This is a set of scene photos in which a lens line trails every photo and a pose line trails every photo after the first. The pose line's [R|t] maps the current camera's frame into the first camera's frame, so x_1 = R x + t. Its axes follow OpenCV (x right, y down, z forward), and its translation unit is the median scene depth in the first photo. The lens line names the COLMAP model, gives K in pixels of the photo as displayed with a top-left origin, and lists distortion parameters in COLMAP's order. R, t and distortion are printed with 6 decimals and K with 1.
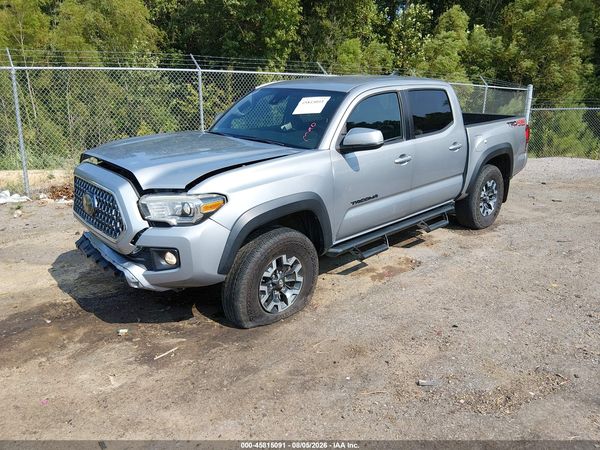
lens RADIAL K [[453.3, 0, 302.3], [0, 453.3, 222.7], [0, 0, 1]] dist [0.128243, -0.207095]
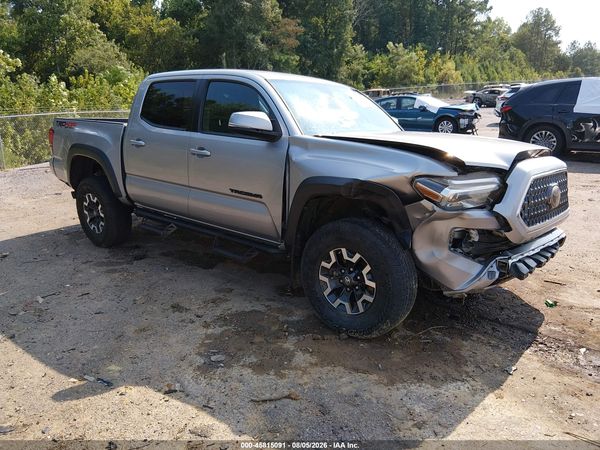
lens RADIAL K [[451.2, 0, 300.0], [0, 451.2, 225.0], [0, 0, 1]] dist [0.108460, -0.186086]
pose [[-0.101754, -0.241064, 0.965160, -1.278379], [0.279207, 0.924279, 0.260290, -0.357627], [-0.954824, 0.295965, -0.026743, 1.497518]]
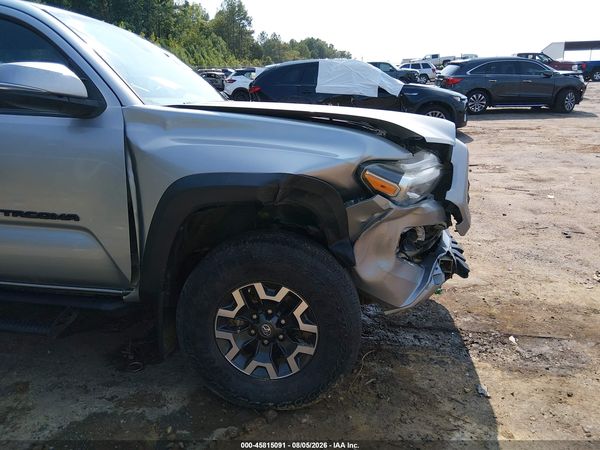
lens RADIAL K [[455.5, 0, 298.3], [0, 455.5, 223.7], [0, 0, 1]] dist [0.084156, -0.142759]
pose [[-0.637475, -0.211280, 0.740936, -0.878516], [0.208757, 0.878330, 0.430065, -0.360597], [-0.741651, 0.428831, -0.515807, 1.631786]]
